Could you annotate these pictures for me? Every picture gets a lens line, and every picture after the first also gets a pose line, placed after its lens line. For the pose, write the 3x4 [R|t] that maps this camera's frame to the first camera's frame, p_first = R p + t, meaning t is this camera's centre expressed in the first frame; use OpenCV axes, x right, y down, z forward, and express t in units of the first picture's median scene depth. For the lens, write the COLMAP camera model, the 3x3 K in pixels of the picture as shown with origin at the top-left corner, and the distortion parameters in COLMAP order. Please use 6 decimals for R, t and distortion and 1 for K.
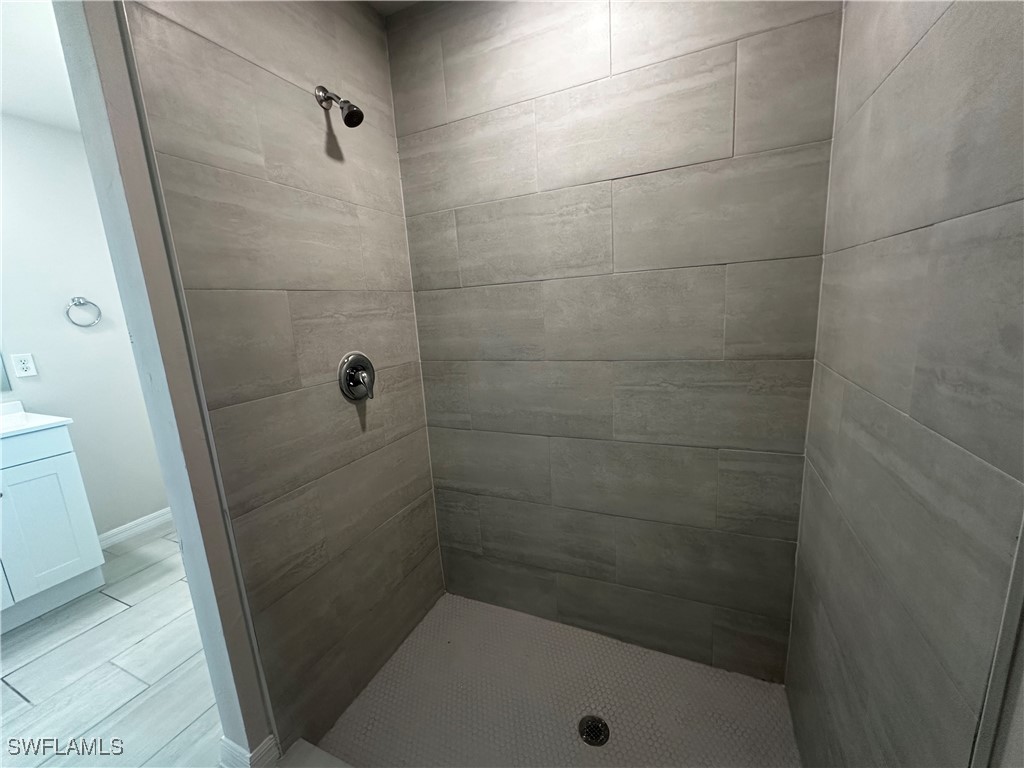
lens RADIAL K [[405.4, 0, 511.4], [0, 405.4, 385.1], [0, 0, 1]] dist [-0.000366, 0.000988]
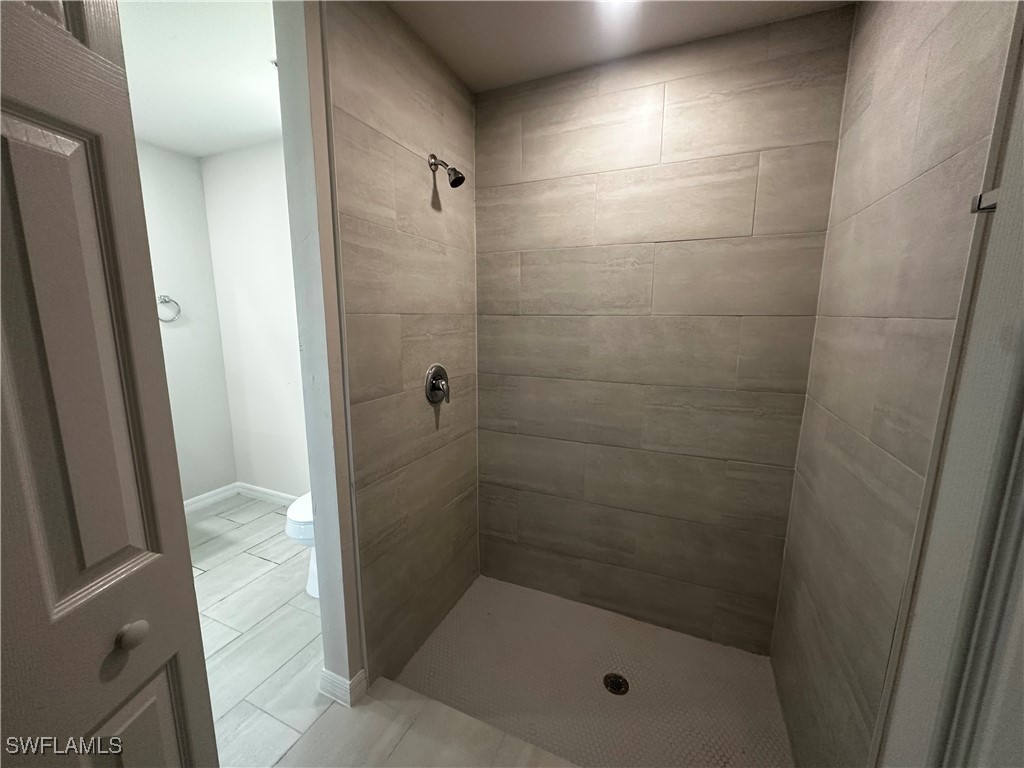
lens RADIAL K [[405.4, 0, 511.6], [0, 405.4, 385.2], [0, 0, 1]] dist [-0.000366, 0.000988]
pose [[0.997759, 0.063137, 0.022161, -0.197395], [-0.062582, 0.997729, -0.024896, -0.001923], [-0.023682, 0.023453, 0.999444, -0.242175]]
